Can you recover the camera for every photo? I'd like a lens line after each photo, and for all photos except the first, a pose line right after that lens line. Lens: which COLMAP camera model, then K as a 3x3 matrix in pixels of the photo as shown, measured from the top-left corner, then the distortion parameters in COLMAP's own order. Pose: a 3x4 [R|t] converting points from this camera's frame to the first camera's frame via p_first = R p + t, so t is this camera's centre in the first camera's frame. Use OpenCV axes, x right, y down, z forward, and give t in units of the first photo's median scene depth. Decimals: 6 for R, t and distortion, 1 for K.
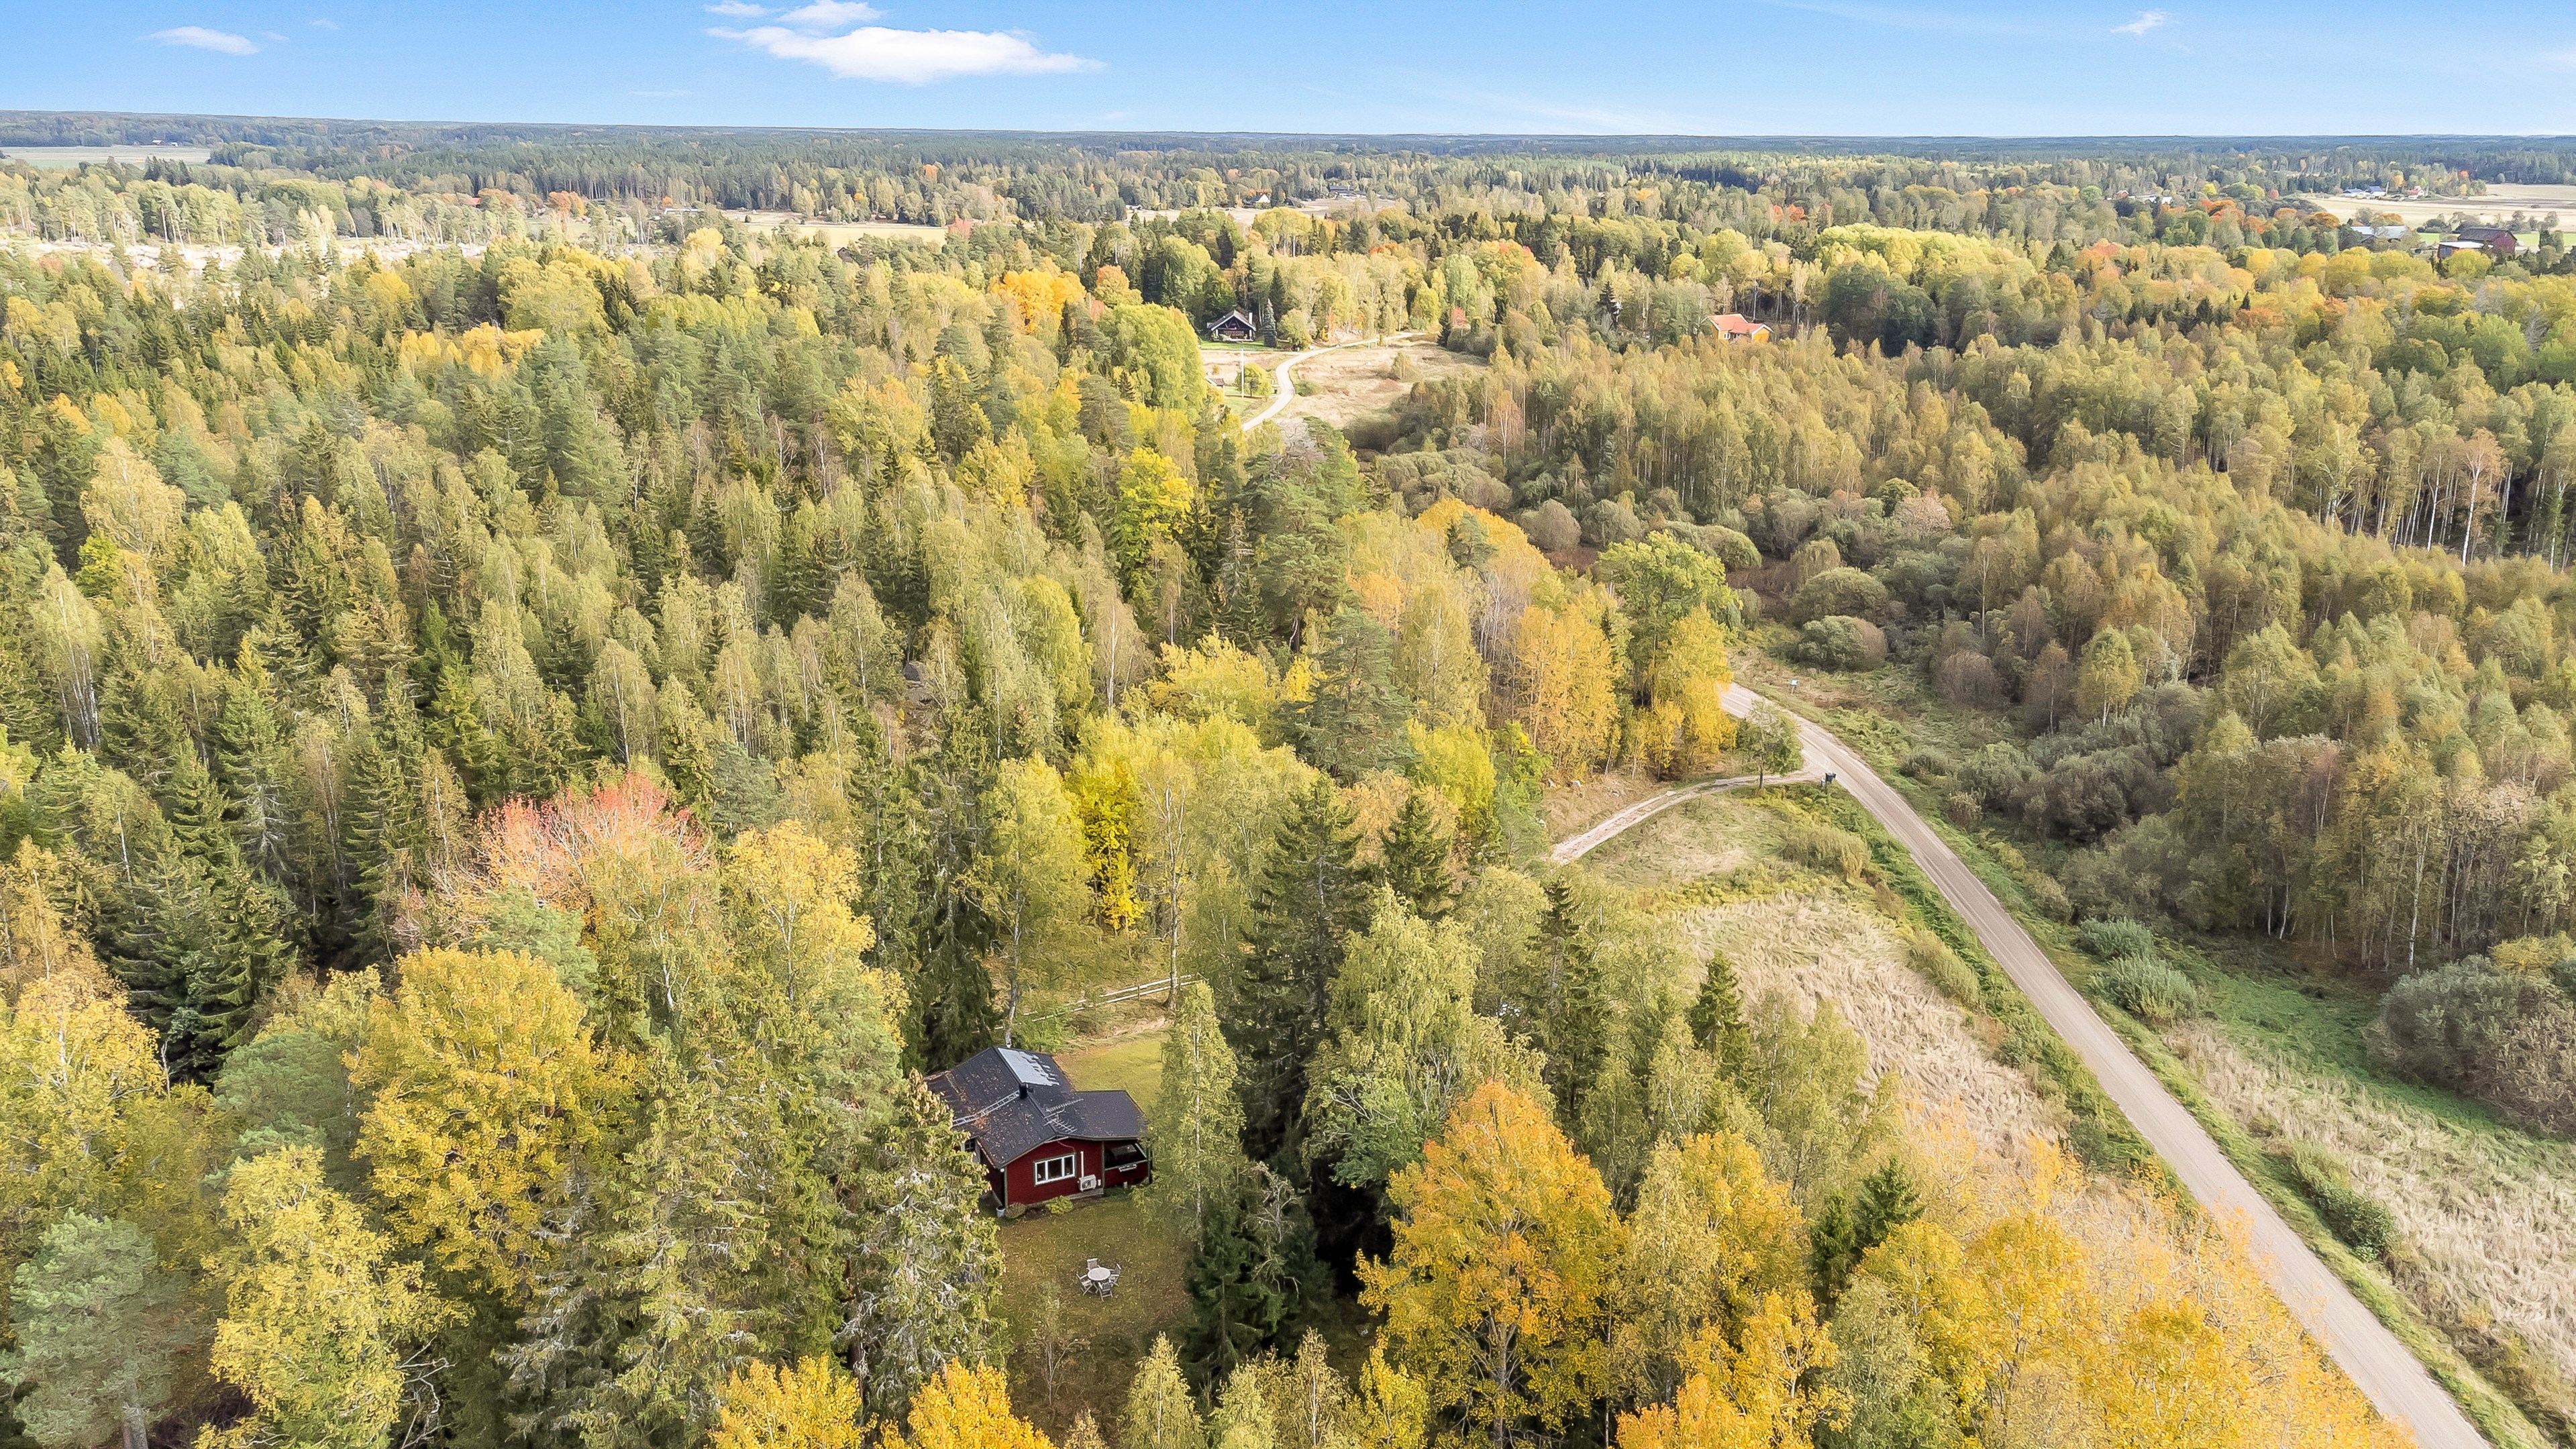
lens RADIAL K [[1904.8, 0, 1289.3], [0, 1904.8, 725.6], [0, 0, 1]] dist [0.043849, 0.014752]
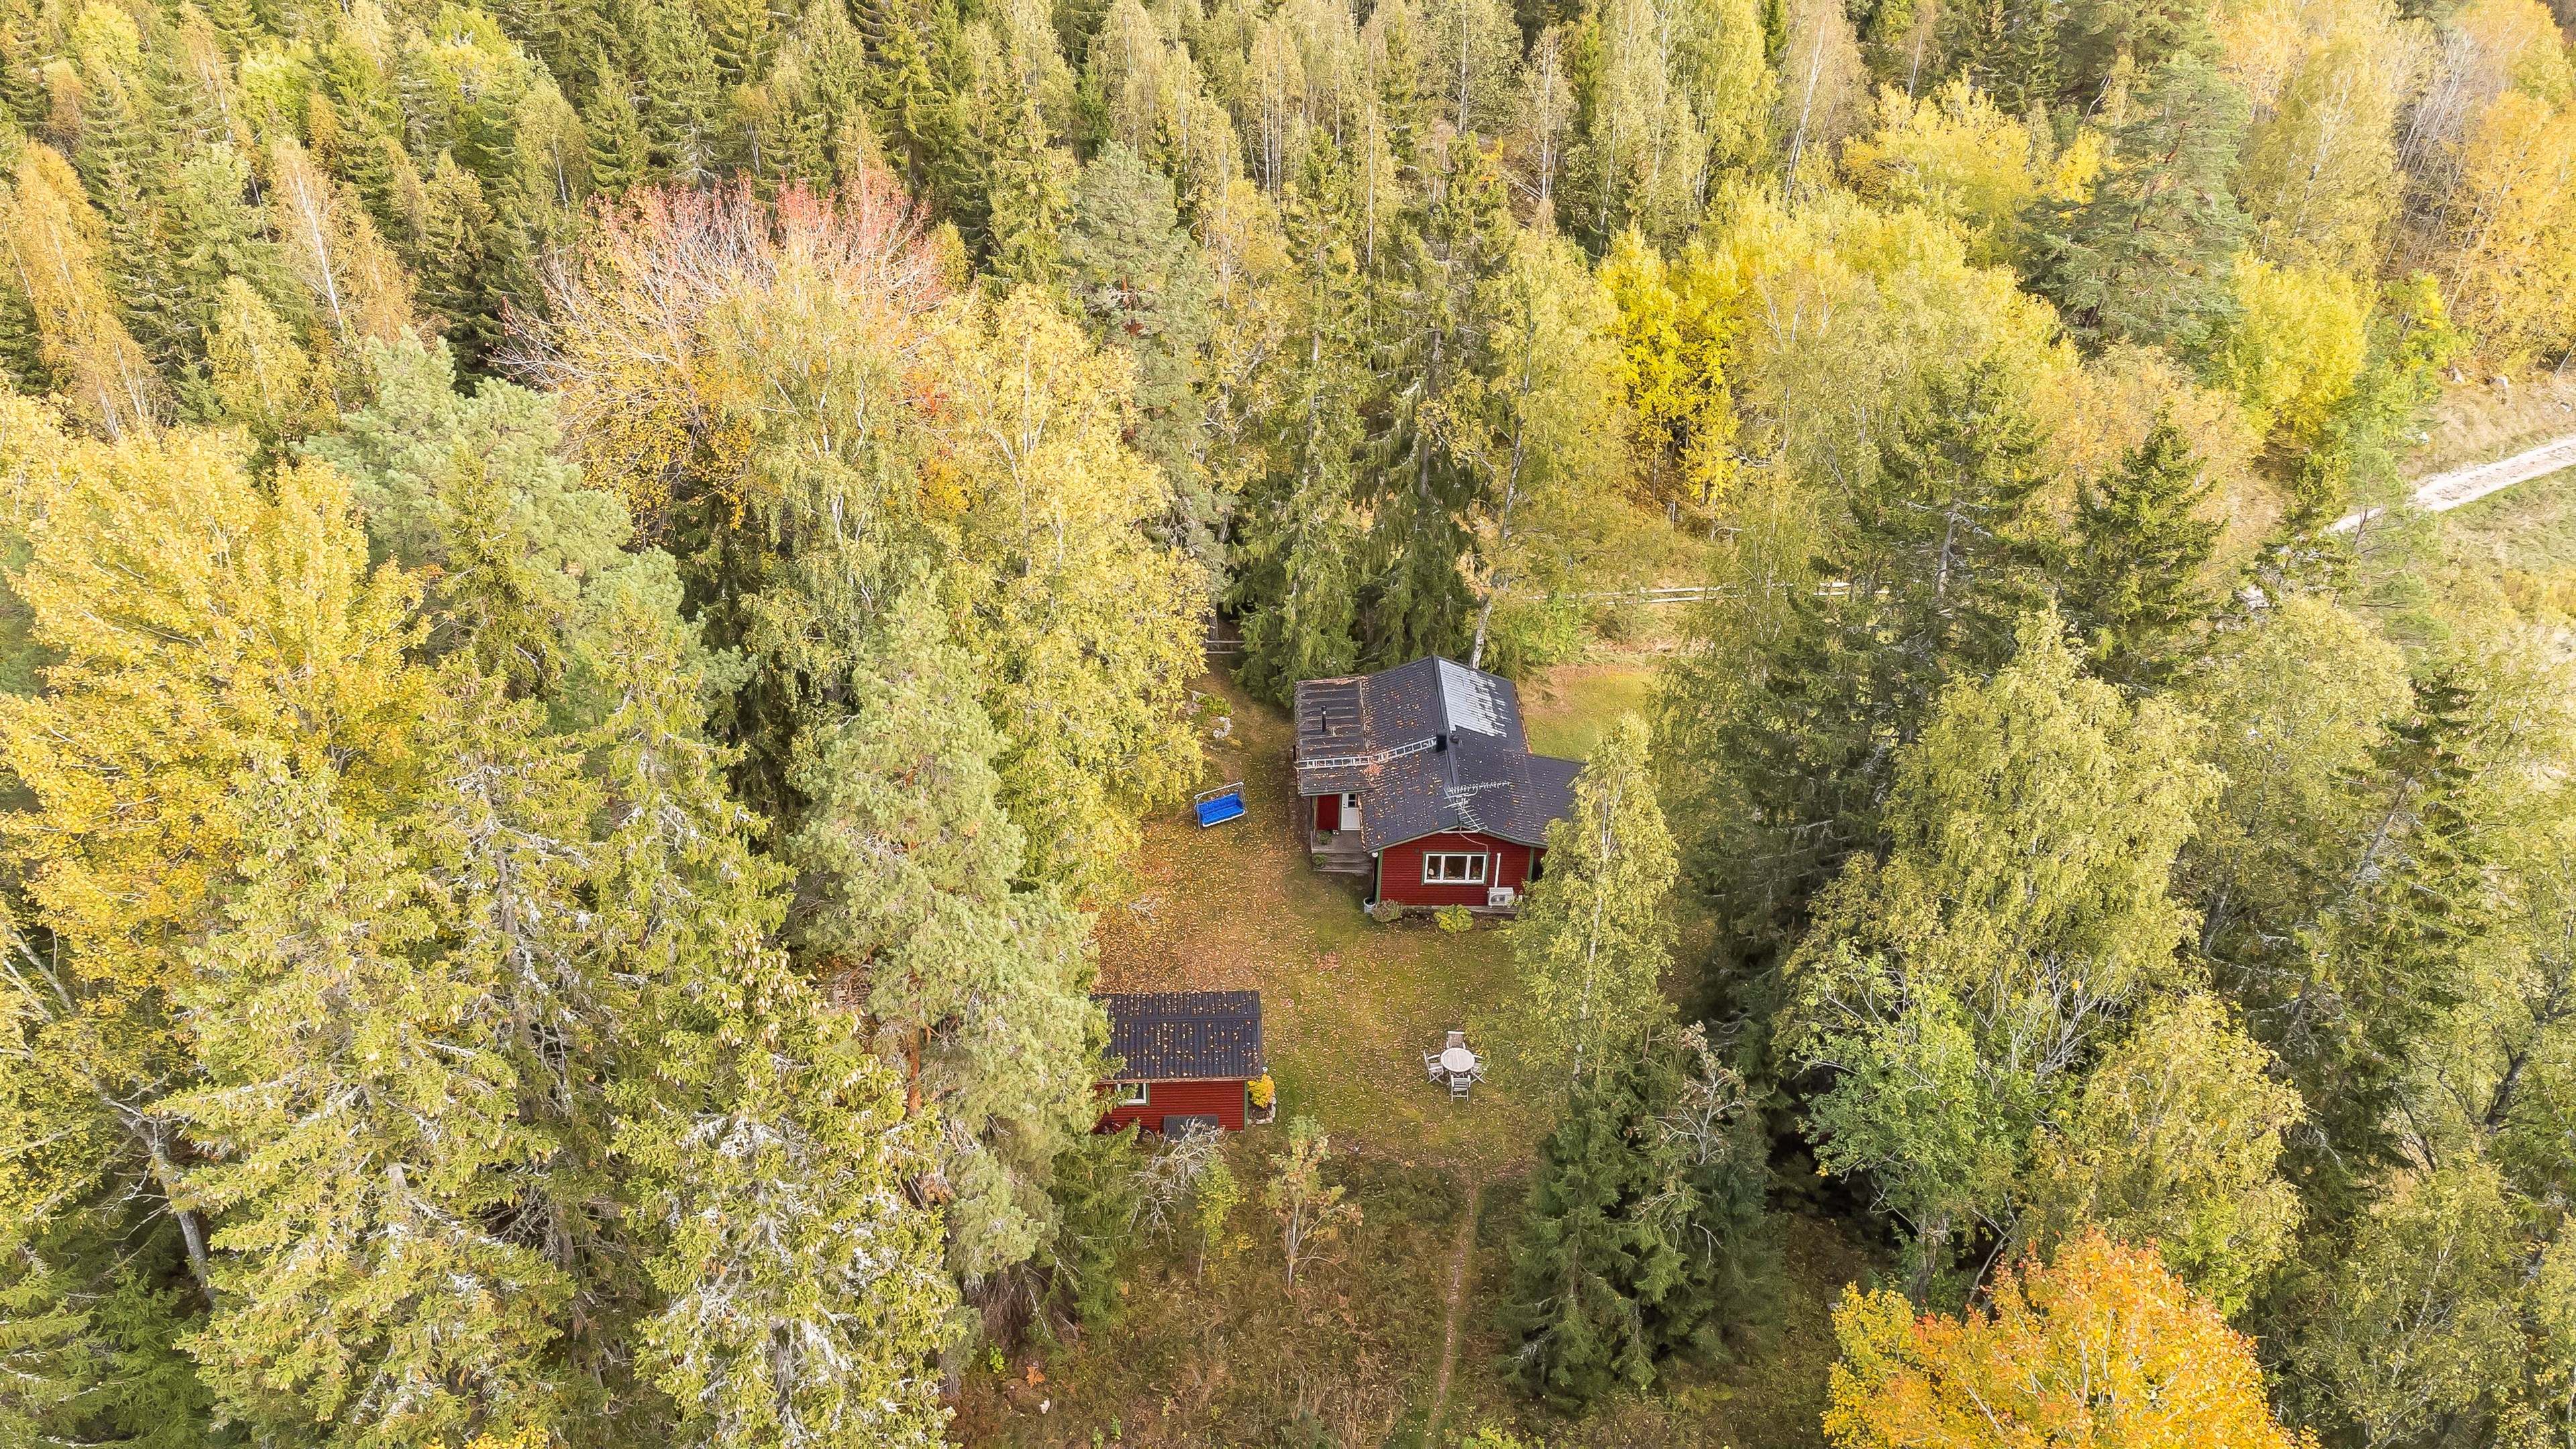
lens RADIAL K [[1904.8, 0, 1286.5], [0, 1904.8, 717.7], [0, 0, 1]] dist [0.043849, 0.014752]
pose [[0.913241, 0.230865, -0.335698, 0.030034], [-0.129578, 0.945760, 0.297906, -0.008330], [0.386265, -0.228561, 0.893621, 0.322290]]
